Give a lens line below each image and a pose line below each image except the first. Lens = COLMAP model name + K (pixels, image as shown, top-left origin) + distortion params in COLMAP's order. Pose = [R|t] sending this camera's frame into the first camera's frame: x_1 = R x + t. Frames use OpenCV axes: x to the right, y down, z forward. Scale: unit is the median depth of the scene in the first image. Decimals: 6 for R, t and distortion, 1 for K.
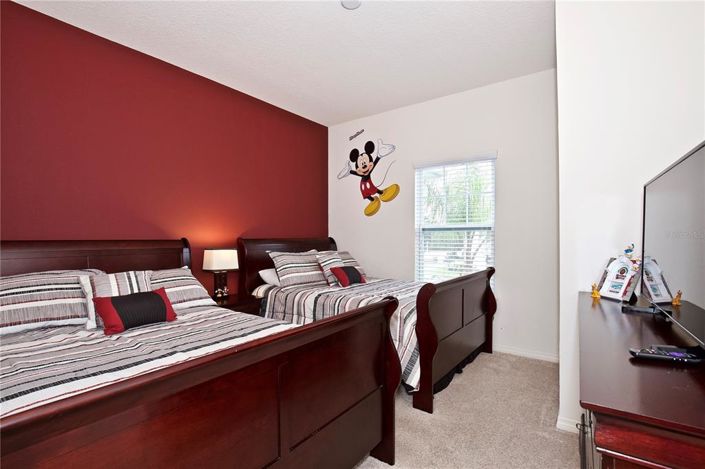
lens RADIAL K [[349.9, 0, 352.5], [0, 349.9, 234.5], [0, 0, 1]] dist [0.000401, 0.000006]
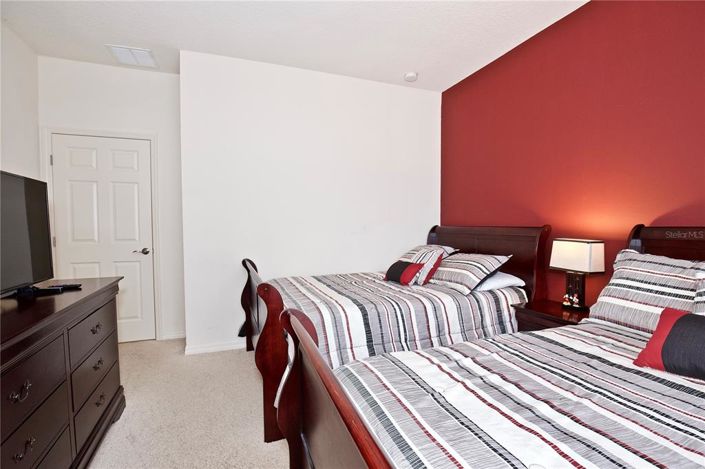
lens RADIAL K [[329.0, 0, 354.3], [0, 329.0, 238.3], [0, 0, 1]] dist [0.000411, 0.000059]
pose [[-0.532828, 0.036046, -0.845455, 0.433813], [0.011391, 0.999307, 0.035427, 0.008279], [0.846147, 0.009246, -0.532870, 0.993335]]
